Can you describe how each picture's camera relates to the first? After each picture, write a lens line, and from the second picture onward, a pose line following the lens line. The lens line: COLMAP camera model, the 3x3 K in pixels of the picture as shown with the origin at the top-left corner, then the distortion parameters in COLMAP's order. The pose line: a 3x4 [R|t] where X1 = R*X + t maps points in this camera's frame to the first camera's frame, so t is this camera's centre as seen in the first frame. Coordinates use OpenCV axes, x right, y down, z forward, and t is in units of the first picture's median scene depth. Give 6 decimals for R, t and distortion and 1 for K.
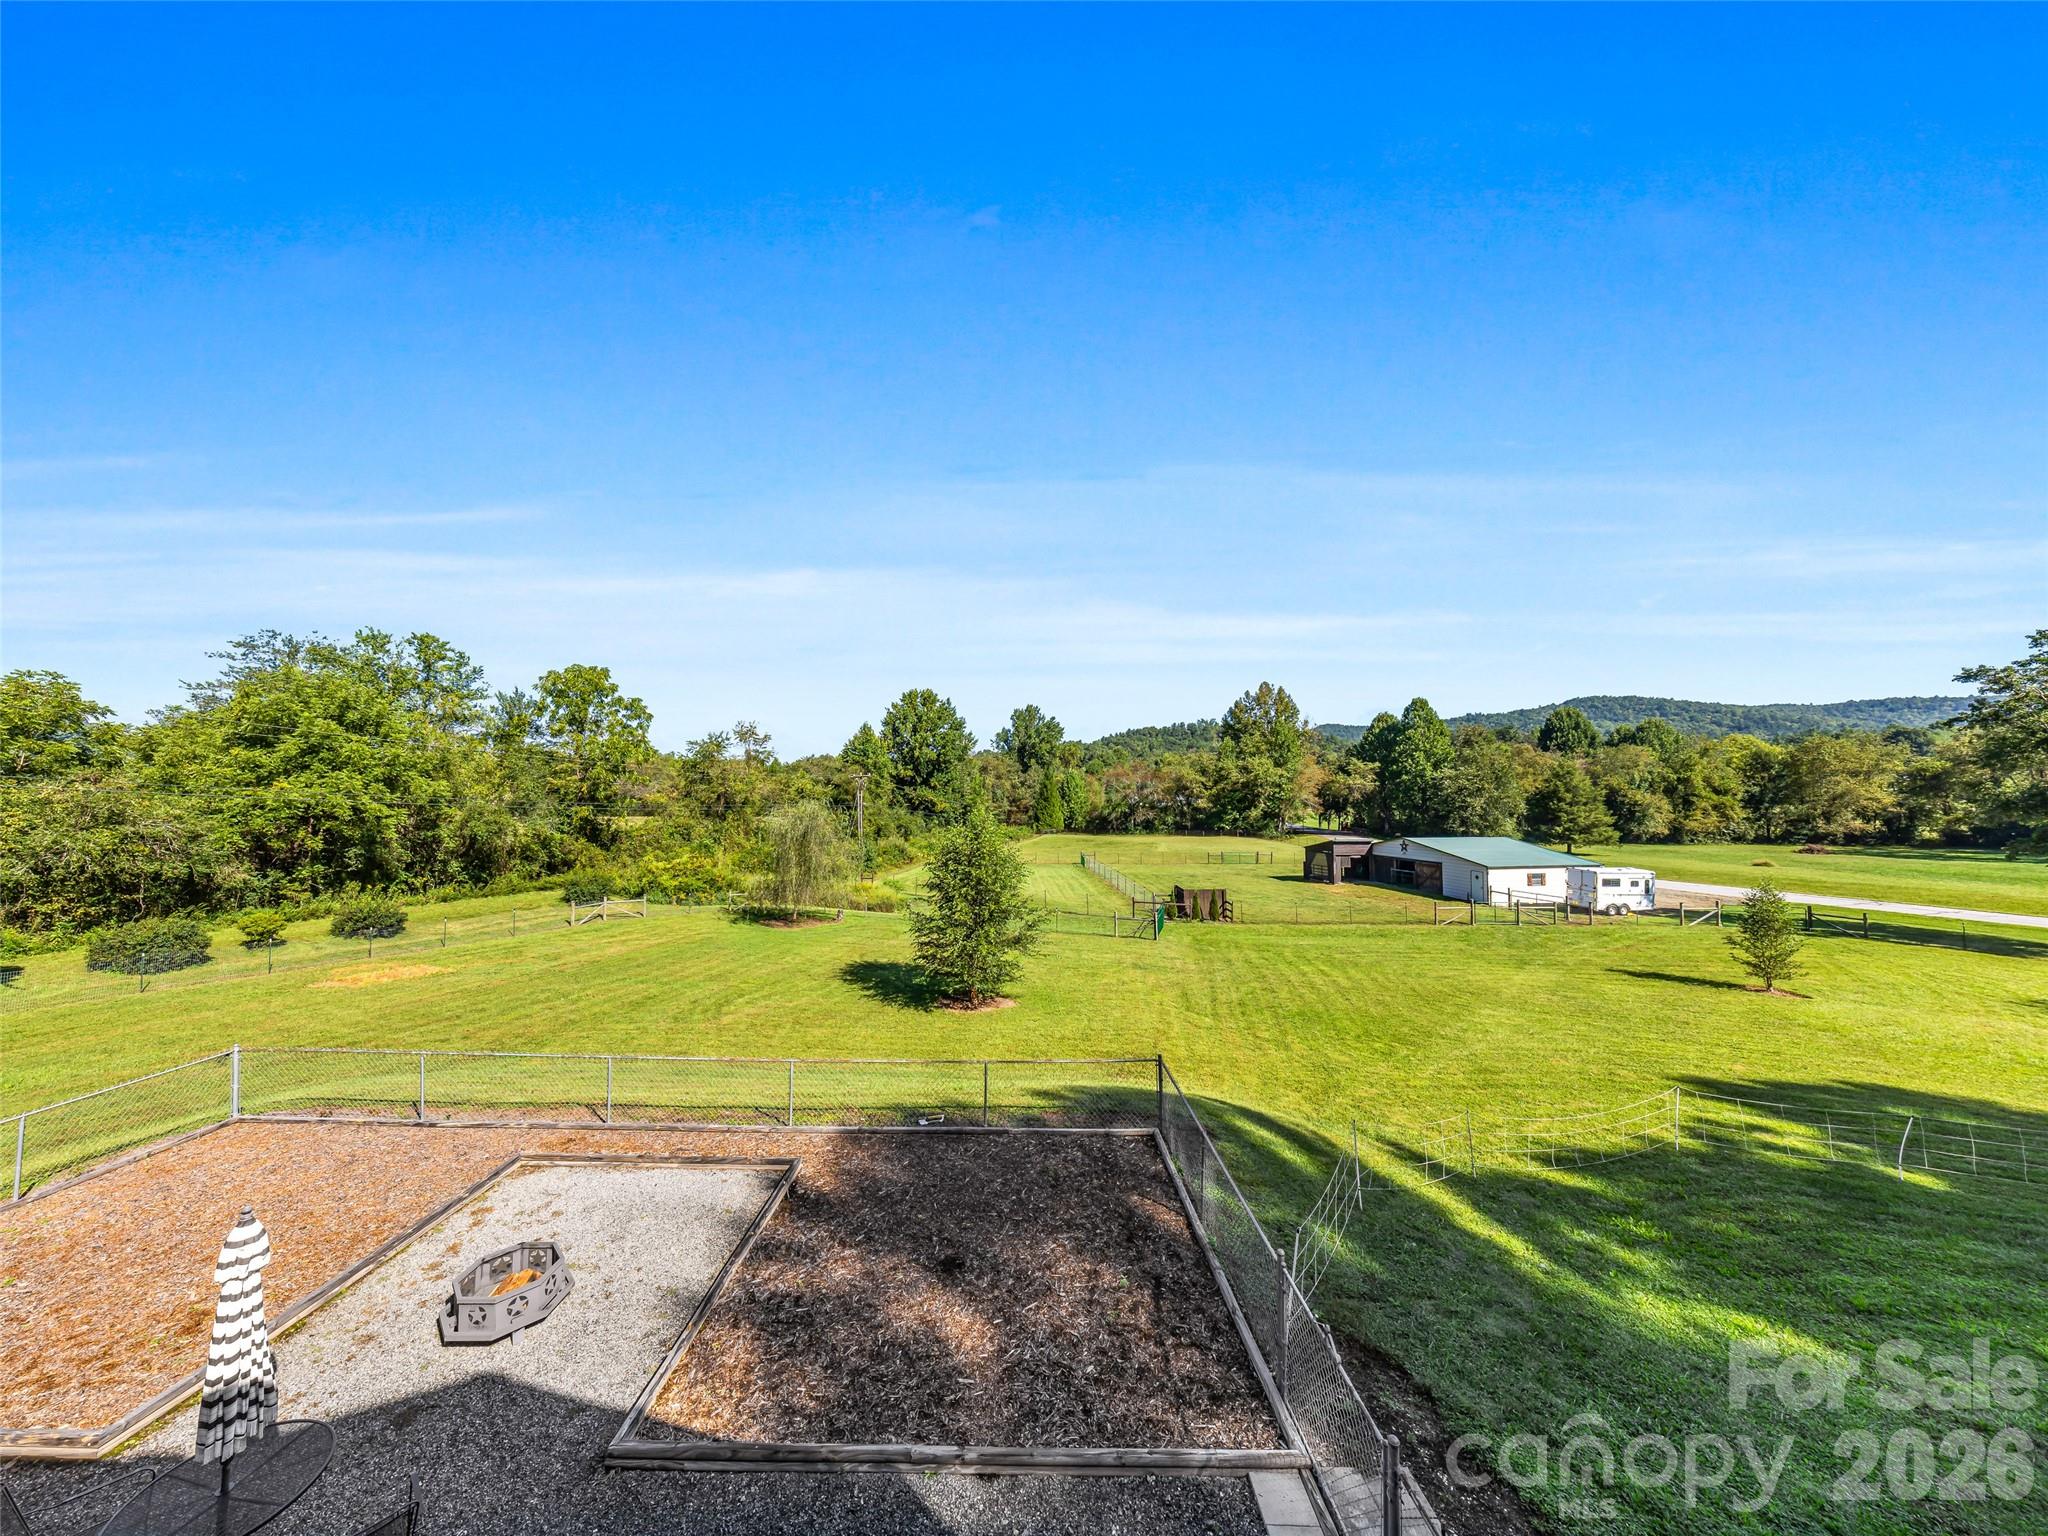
lens RADIAL K [[682.7, 0, 1024.0], [0, 682.7, 768.0], [0, 0, 1]] dist [-0.014601, 0.001876]
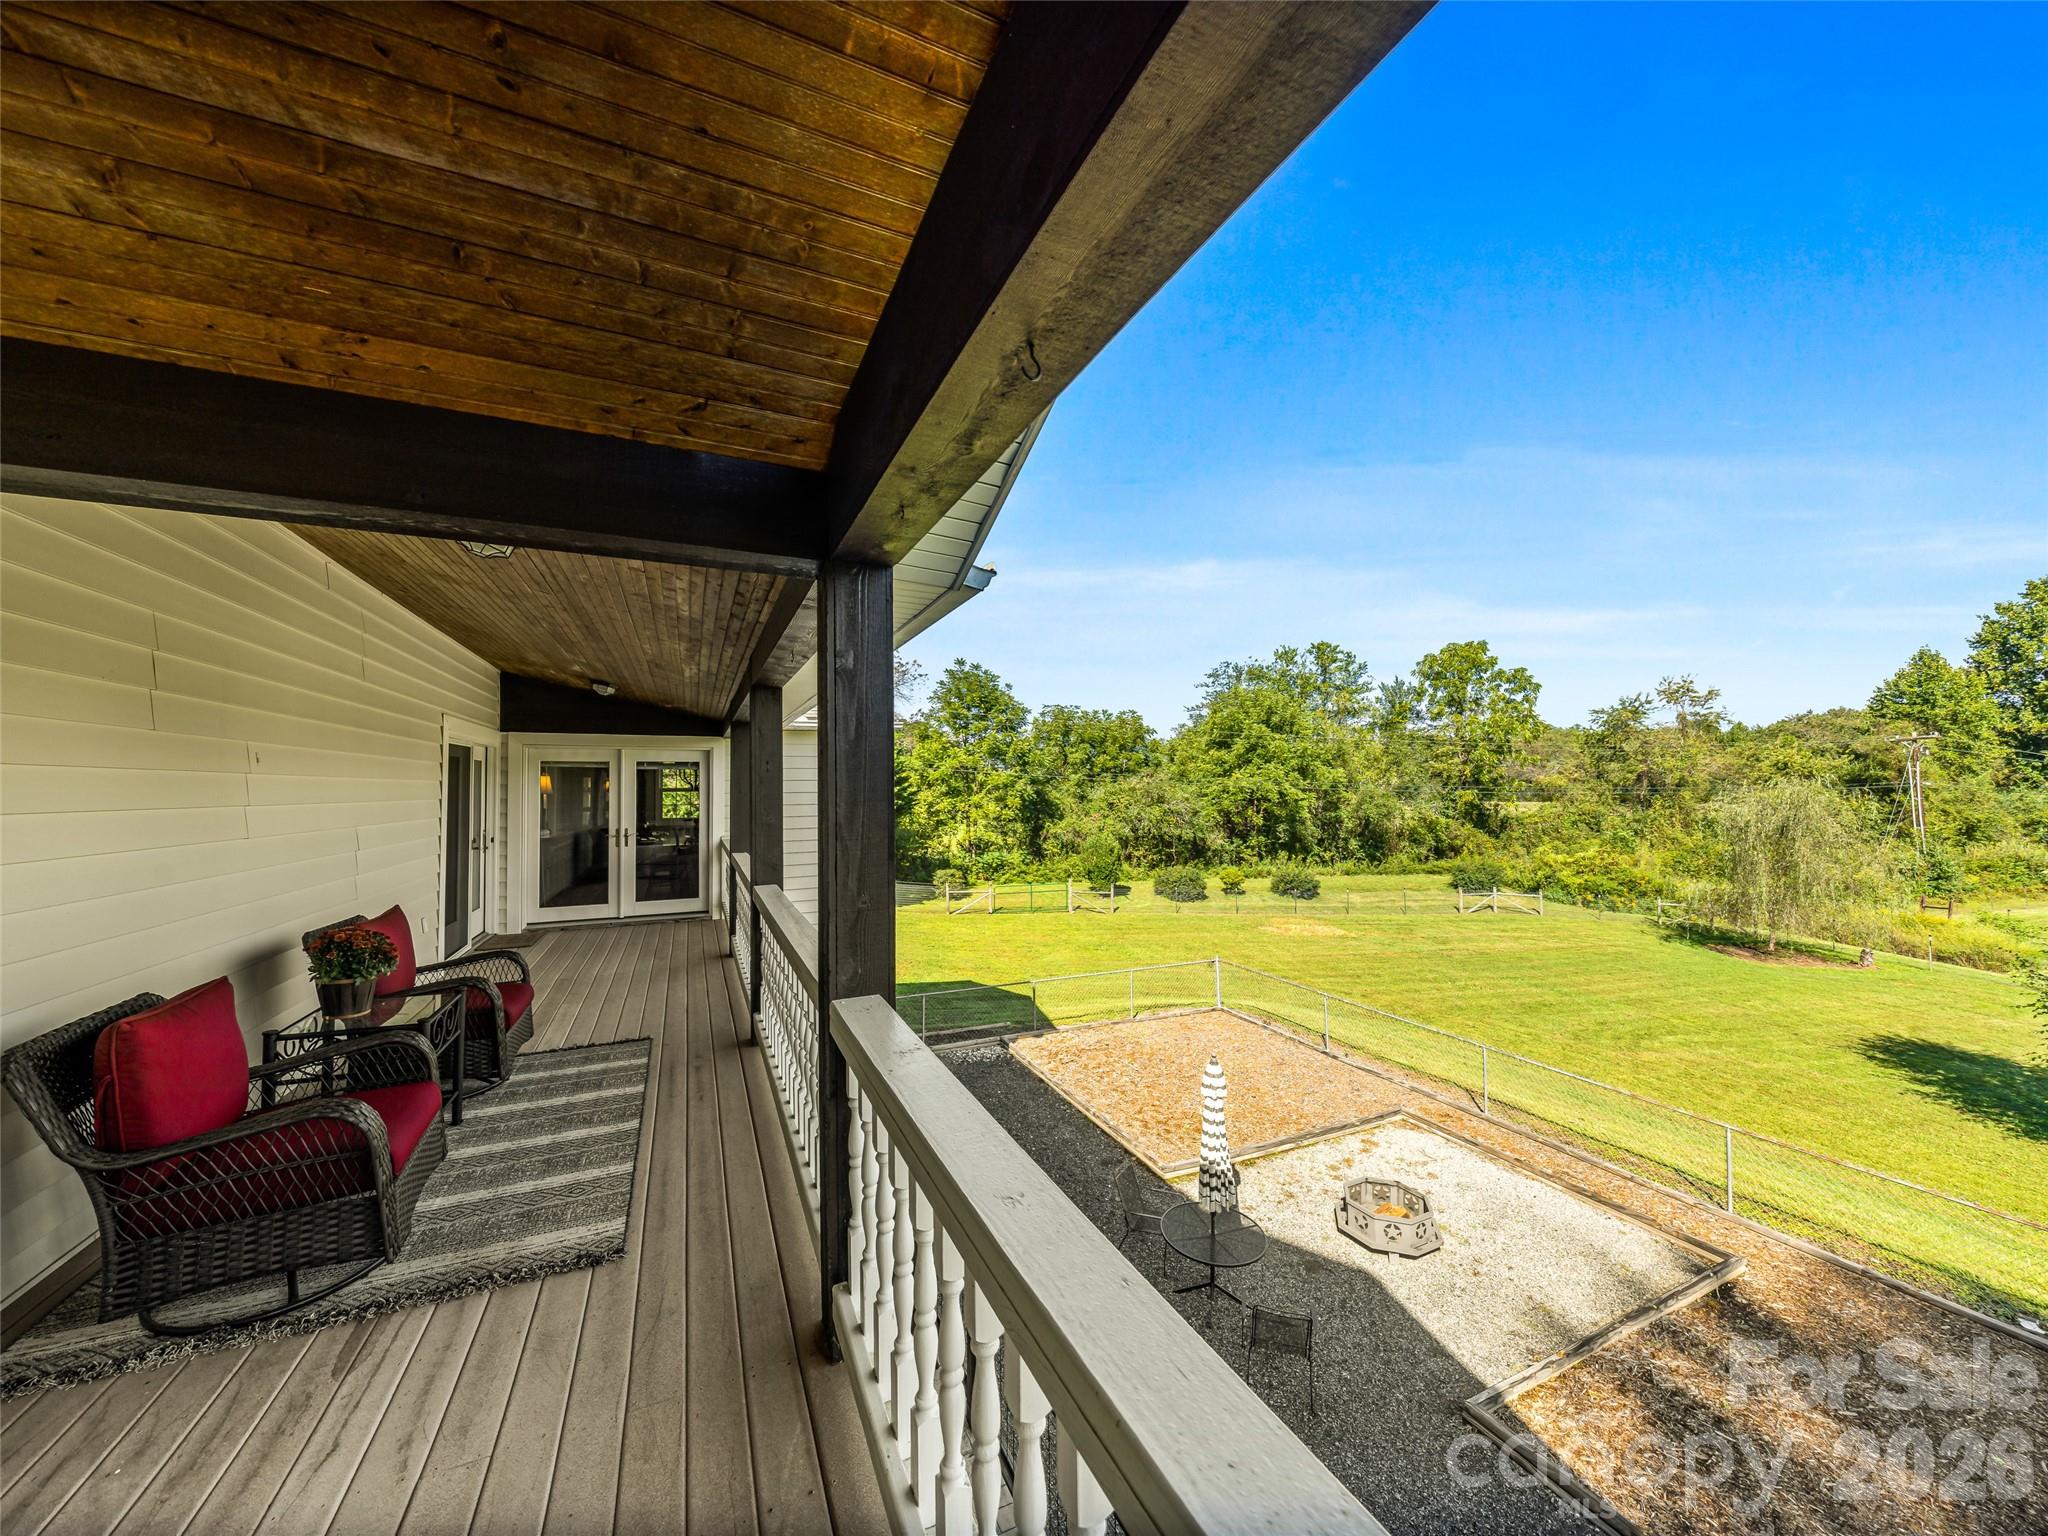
lens RADIAL K [[733.2, 0, 1024.0], [0, 733.2, 768.0], [0, 0, 1]] dist [-0.000672, -0.000059]
pose [[0.430173, -0.033126, -0.902138, 0.032057], [0.056264, 0.998368, -0.009831, 0.000596], [0.900991, -0.046529, 0.431335, -0.013734]]
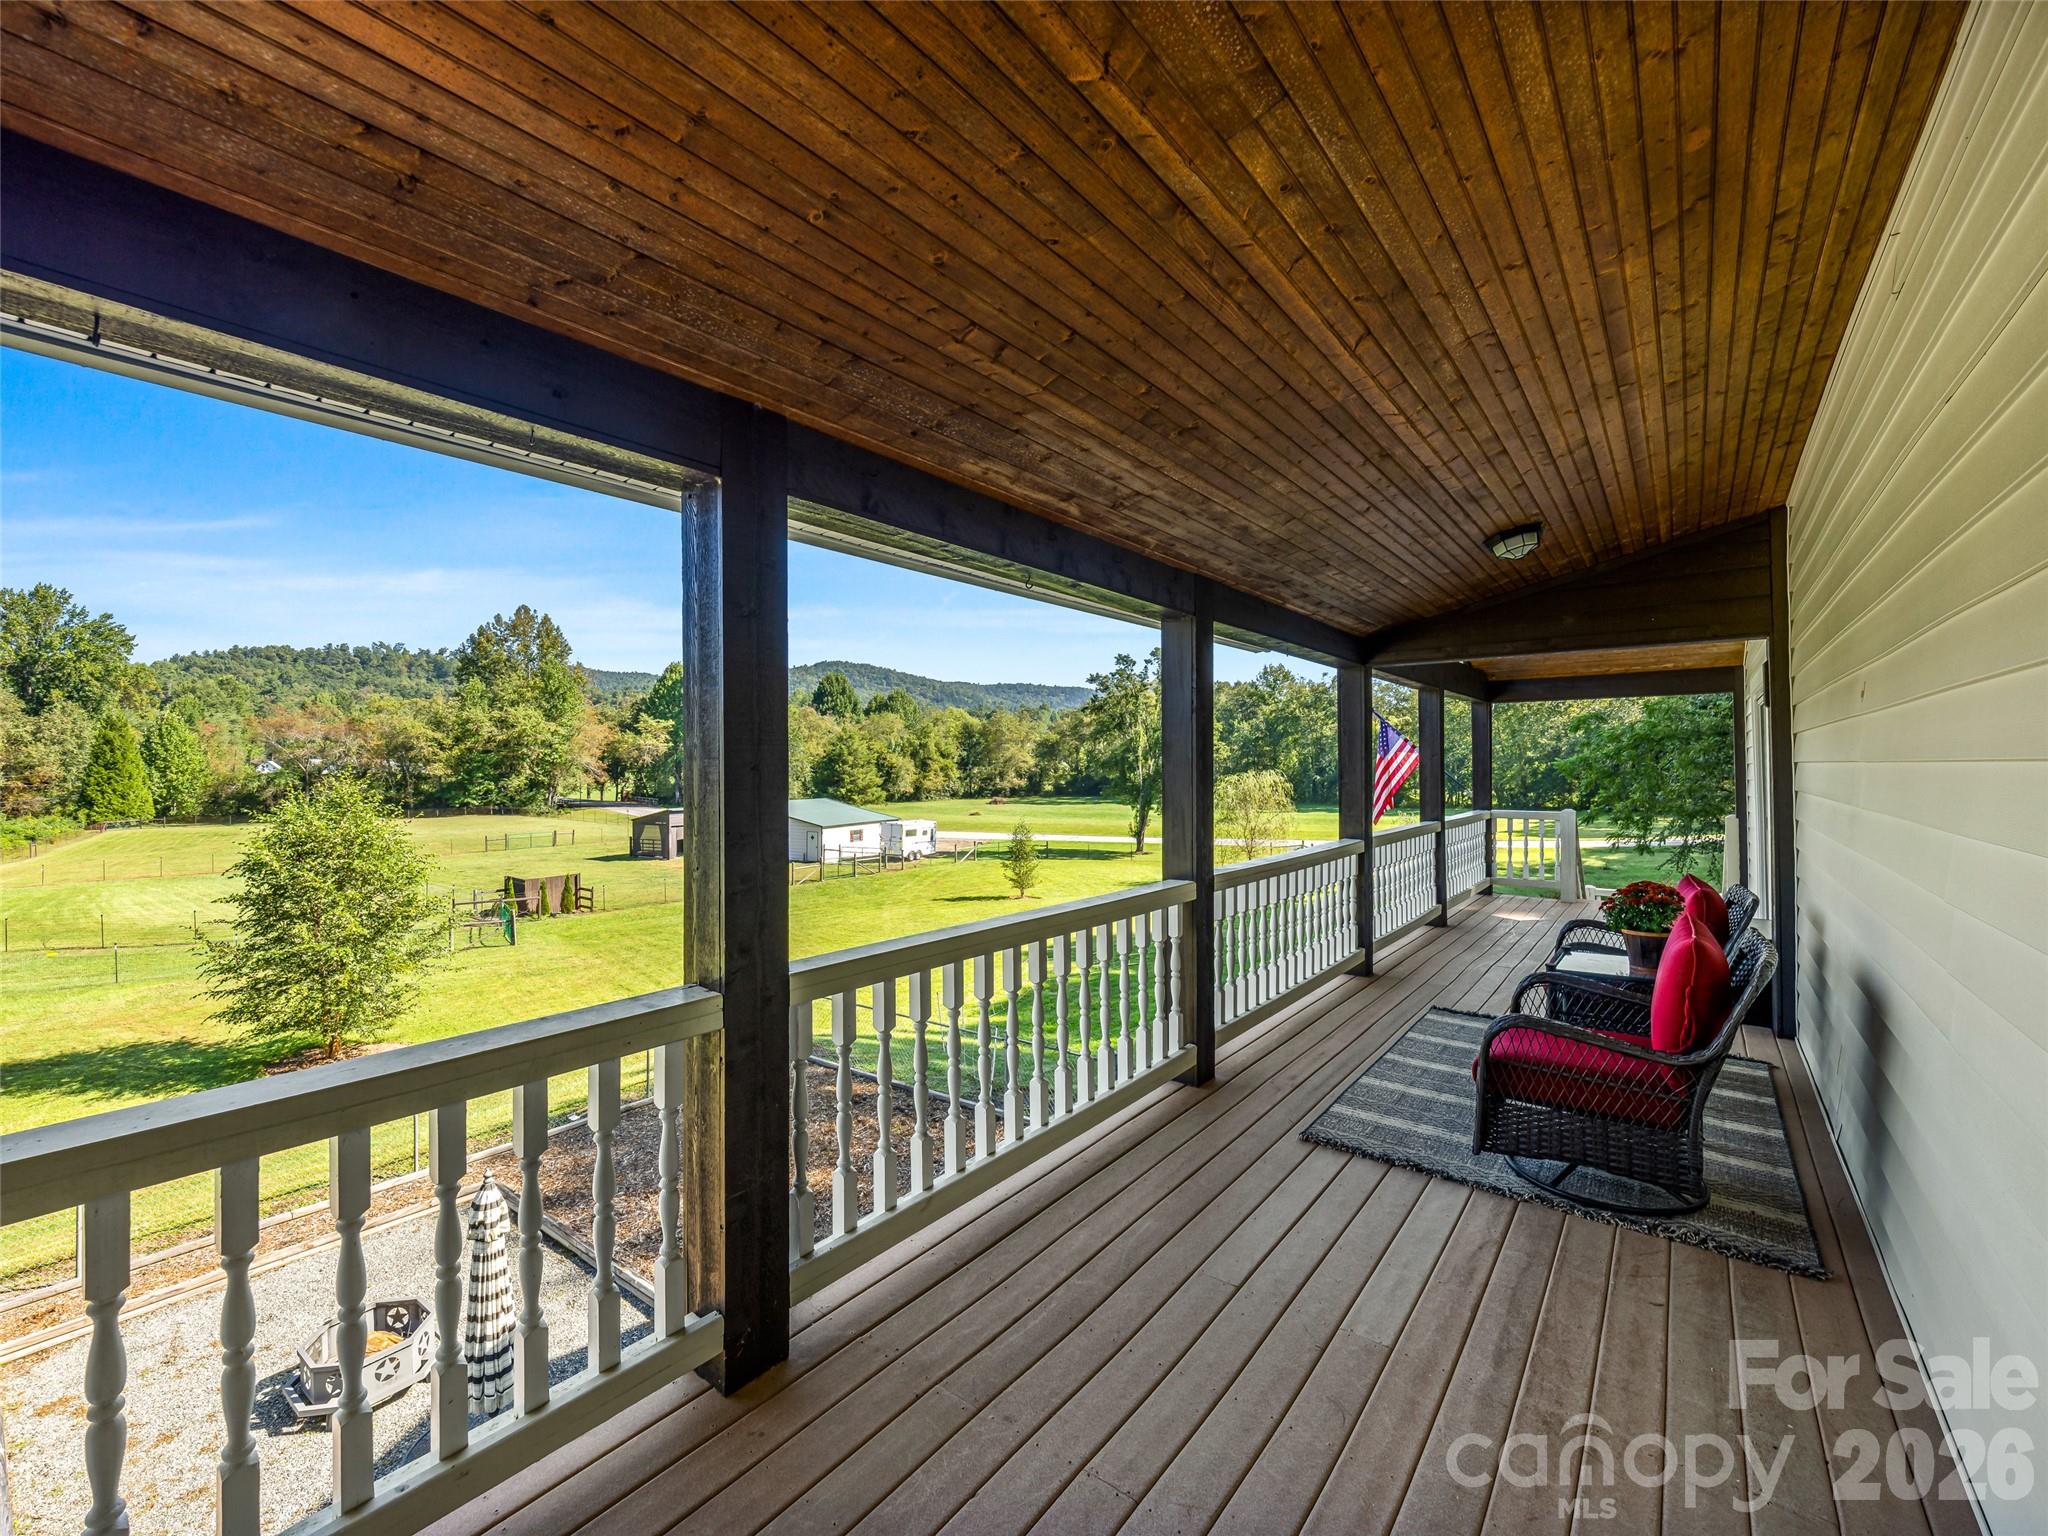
lens RADIAL K [[958.8, 0, 1024.0], [0, 958.8, 768.0], [0, 0, 1]] dist [0.000509, -0.000122]
pose [[0.562172, -0.007516, 0.826986, -0.312798], [-0.032752, 0.998972, 0.031343, -0.000241], [-0.826371, -0.044706, 0.561348, -0.066239]]
